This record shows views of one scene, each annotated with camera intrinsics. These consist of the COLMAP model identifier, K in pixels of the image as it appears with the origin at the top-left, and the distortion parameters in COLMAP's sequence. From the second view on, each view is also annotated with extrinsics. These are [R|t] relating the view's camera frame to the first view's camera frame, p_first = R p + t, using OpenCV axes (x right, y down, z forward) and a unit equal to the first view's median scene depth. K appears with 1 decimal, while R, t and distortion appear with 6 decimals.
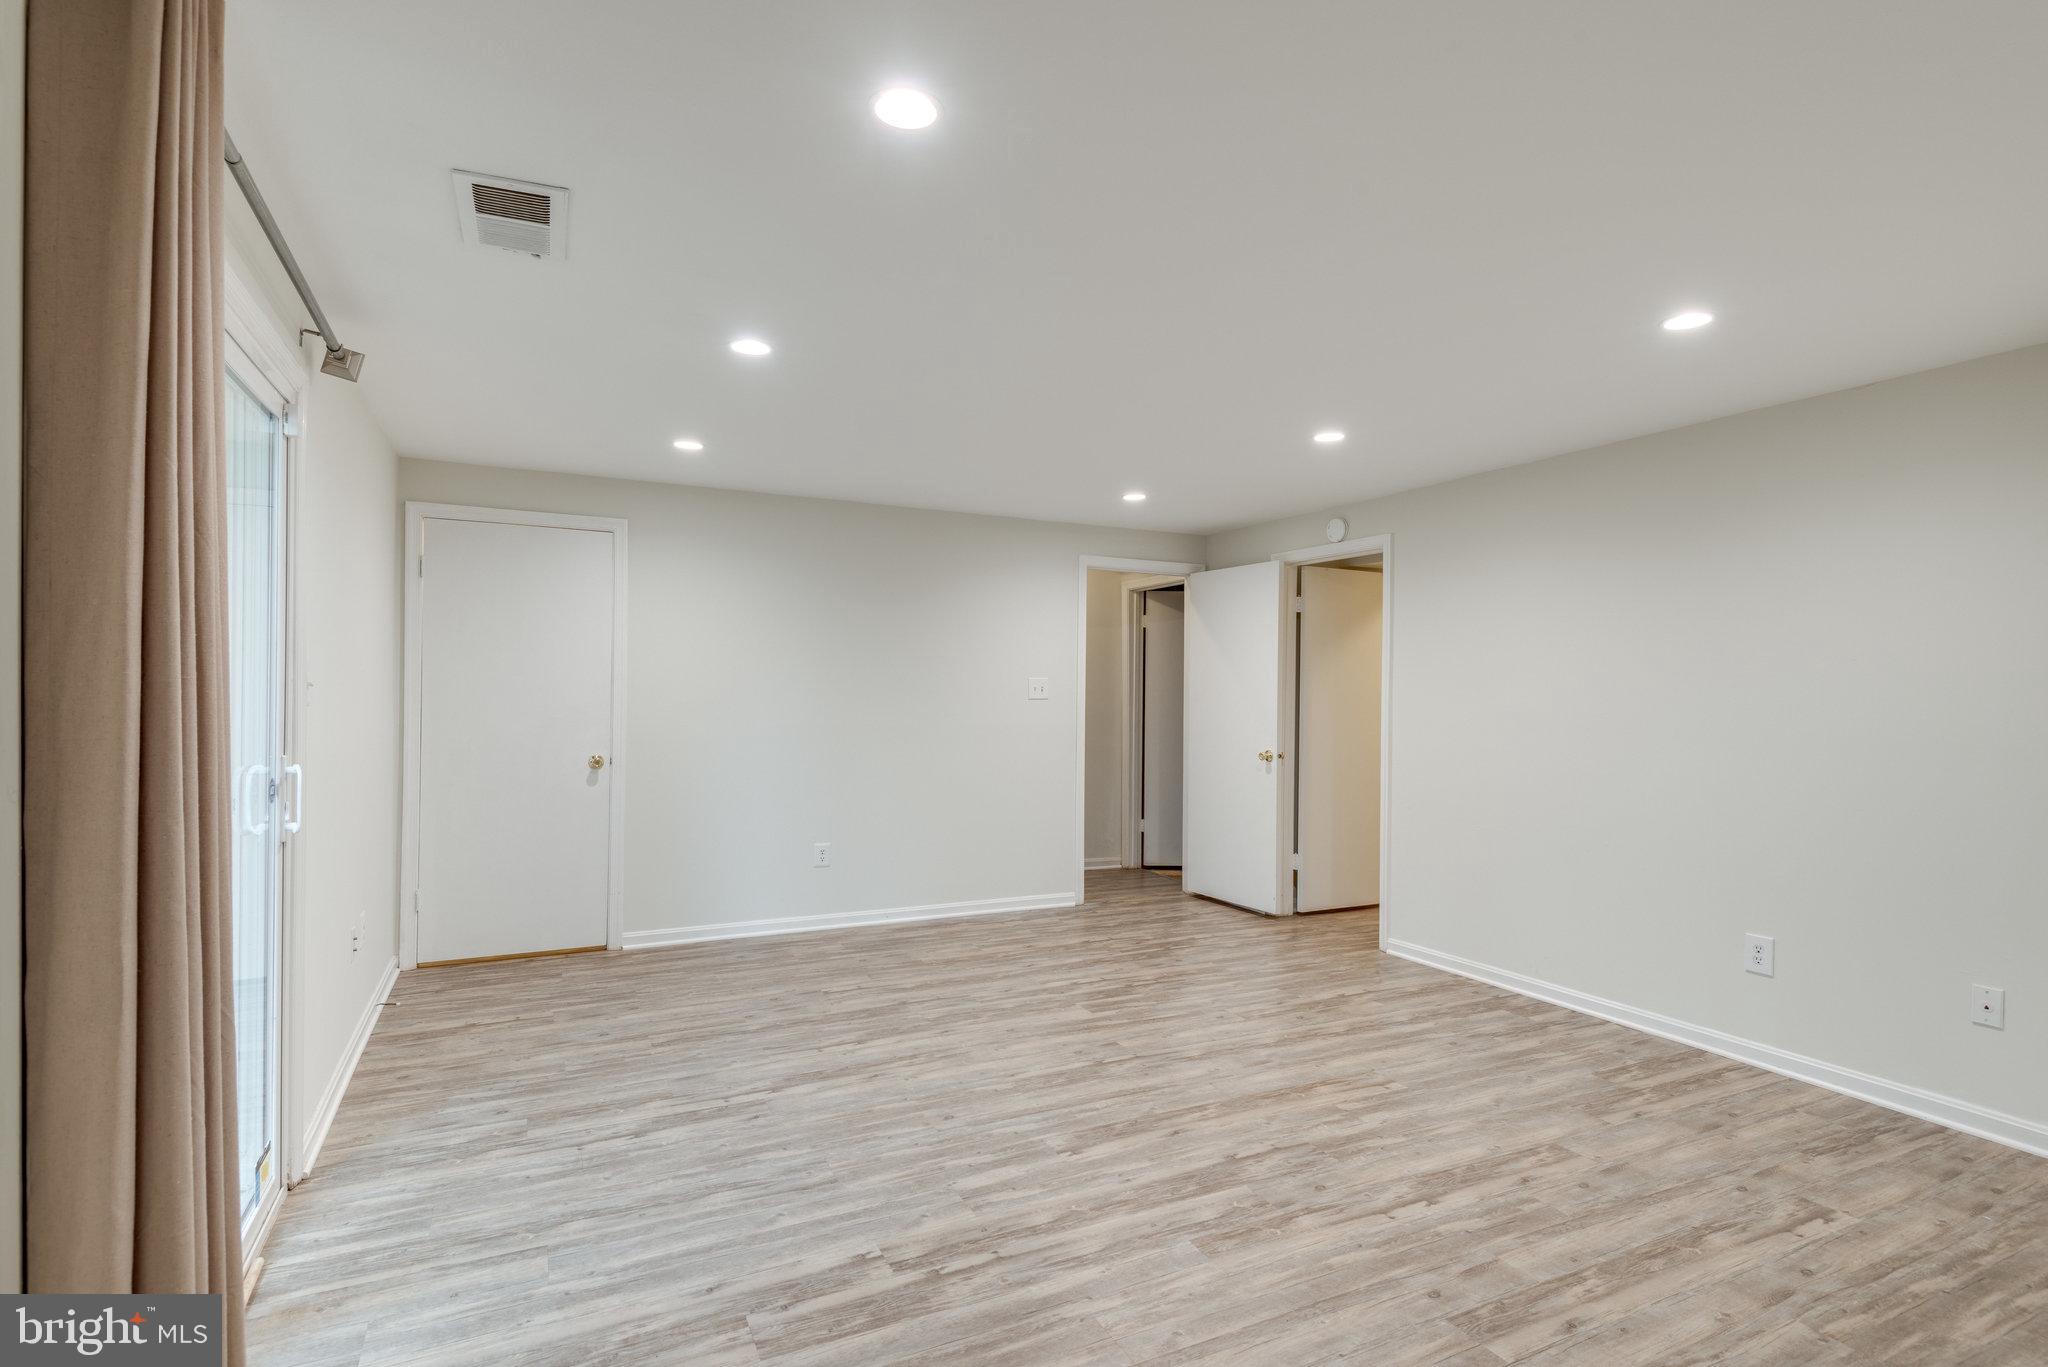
lens RADIAL K [[987.5, 0, 1021.0], [0, 987.5, 686.1], [0, 0, 1]] dist [0.031582, -0.022279]
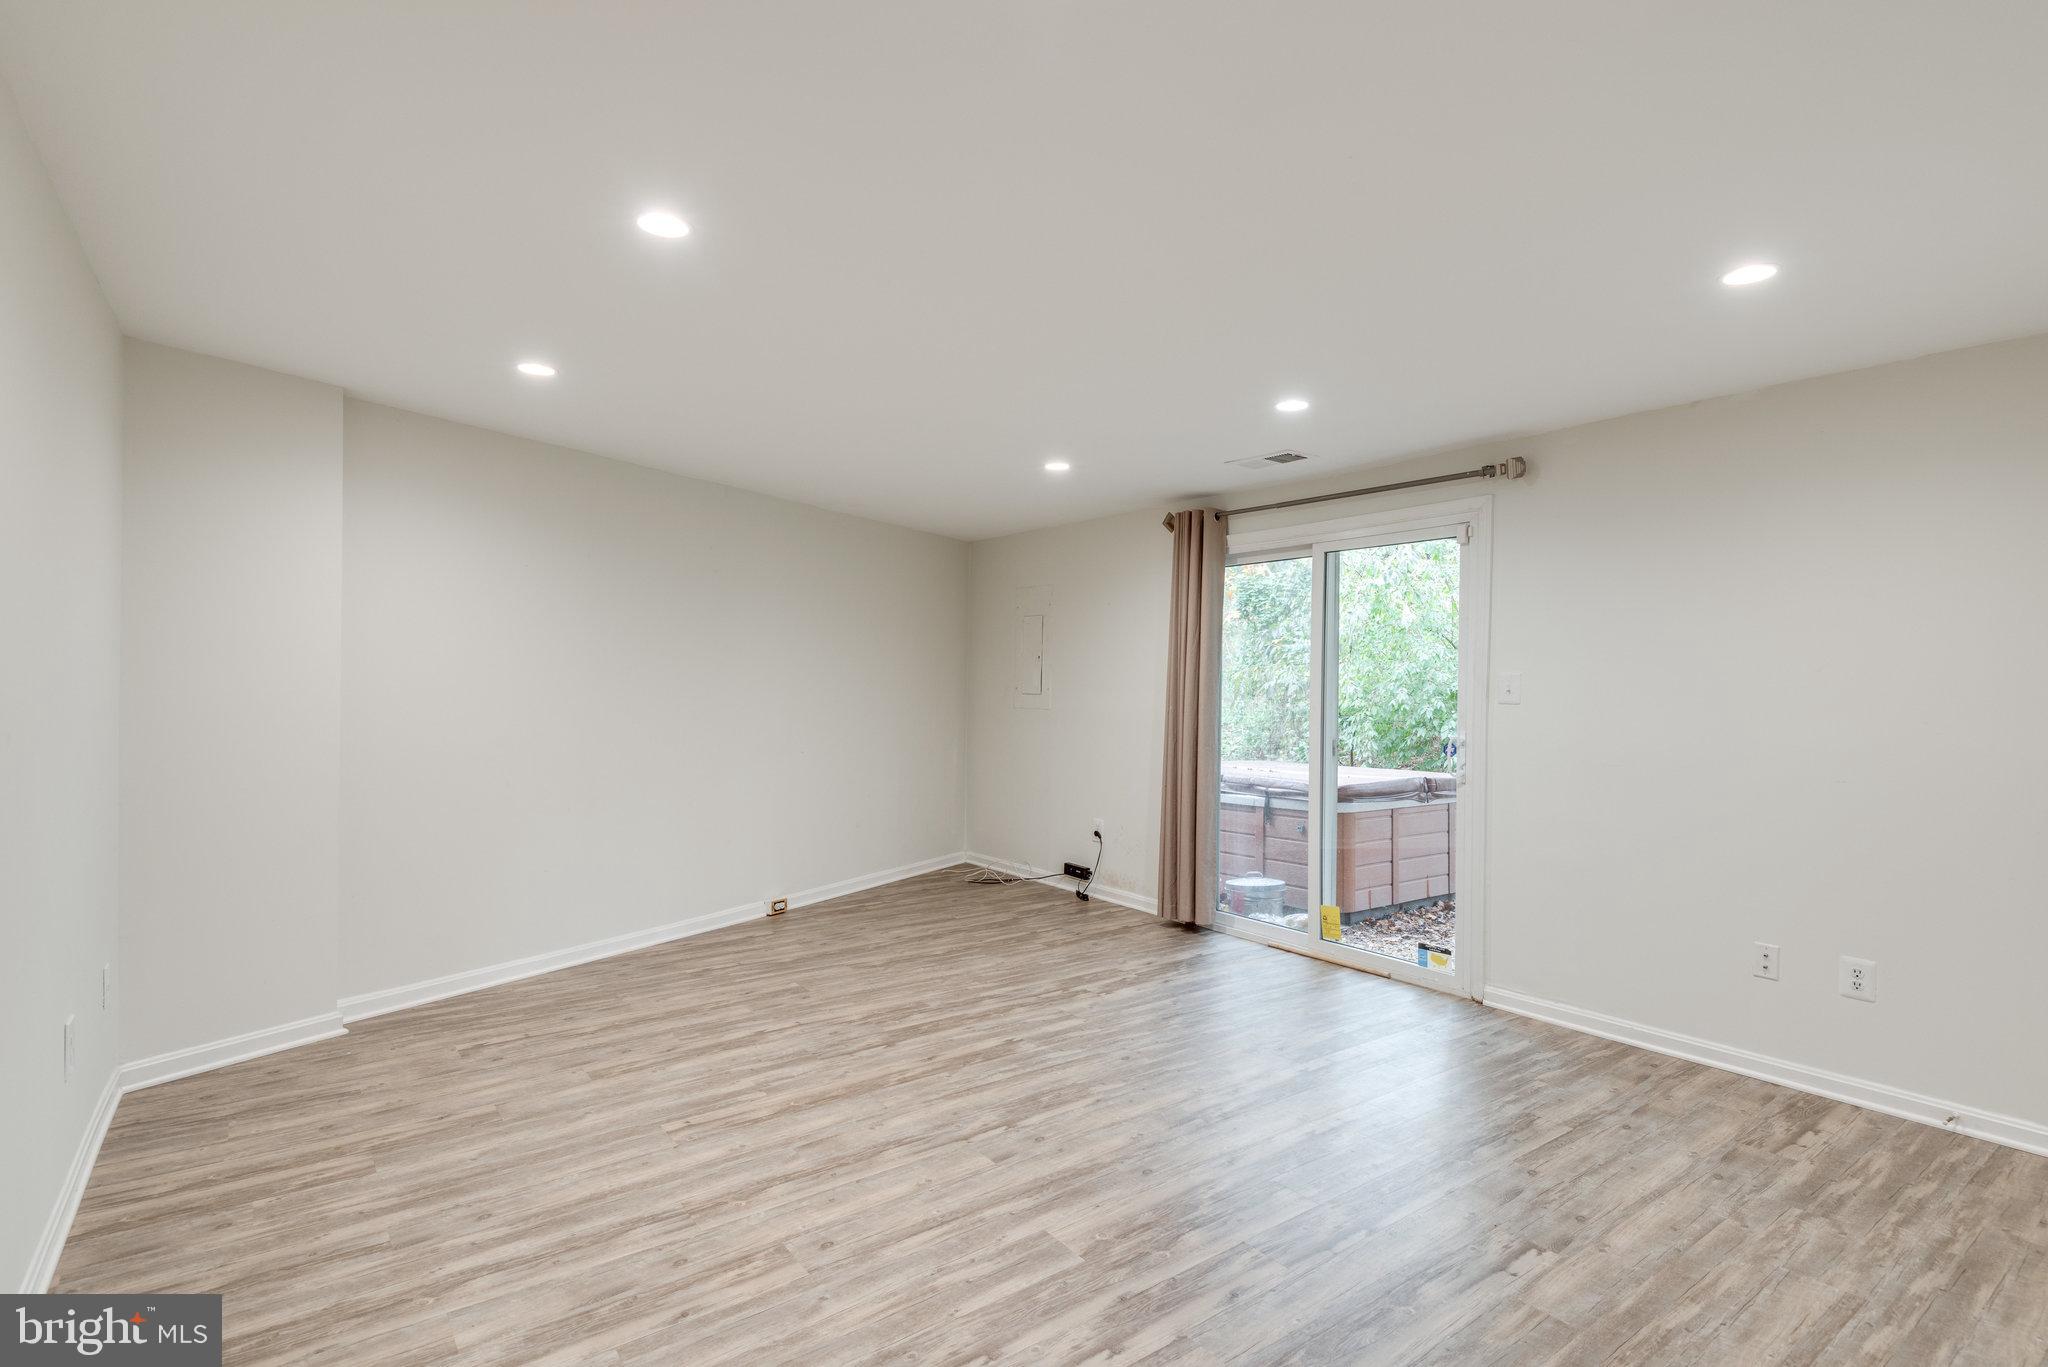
lens RADIAL K [[987.5, 0, 1021.0], [0, 987.5, 686.1], [0, 0, 1]] dist [0.031582, -0.022279]
pose [[-0.981701, -0.022111, -0.189143, 0.271479], [-0.021132, 0.999751, -0.007190, 0.013333], [0.189254, -0.003062, -0.981923, 2.089544]]
